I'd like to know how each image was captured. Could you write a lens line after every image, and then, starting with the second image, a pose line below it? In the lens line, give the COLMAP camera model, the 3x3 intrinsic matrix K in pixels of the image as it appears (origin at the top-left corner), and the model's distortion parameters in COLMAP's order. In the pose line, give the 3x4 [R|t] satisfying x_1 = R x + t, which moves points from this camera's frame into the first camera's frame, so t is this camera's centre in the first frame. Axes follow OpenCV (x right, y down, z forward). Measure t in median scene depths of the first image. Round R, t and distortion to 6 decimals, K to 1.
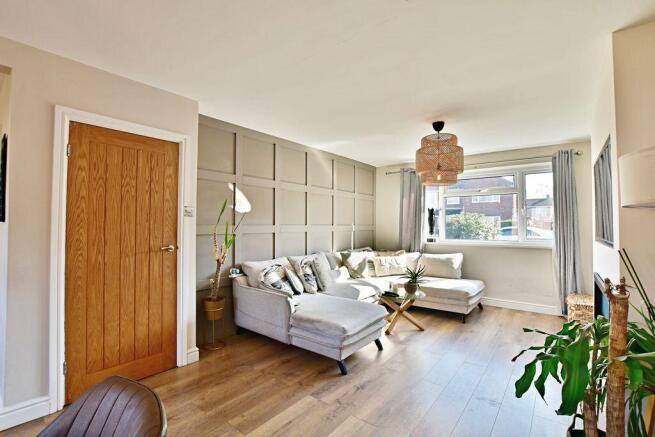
lens RADIAL K [[288.6, 0, 329.1], [0, 288.6, 217.3], [0, 0, 1]] dist [-0.019995, 0.001460]
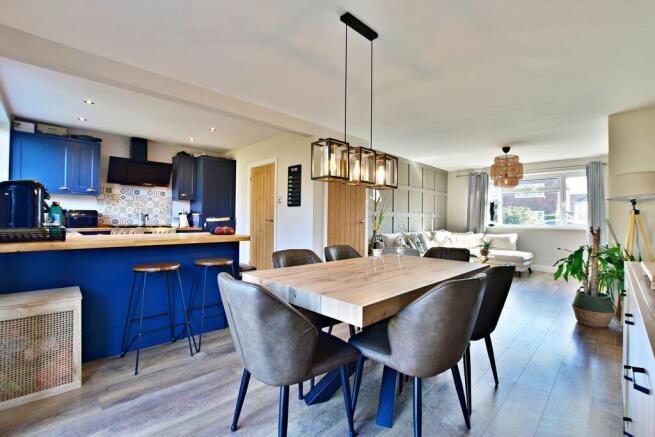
lens RADIAL K [[288.6, 0, 326.5], [0, 288.6, 217.4], [0, 0, 1]] dist [-0.019995, 0.001460]
pose [[0.993952, 0.007912, -0.109532, -0.315908], [-0.006046, 0.999831, 0.017360, 0.026540], [0.109651, -0.016593, 0.993832, -0.504859]]
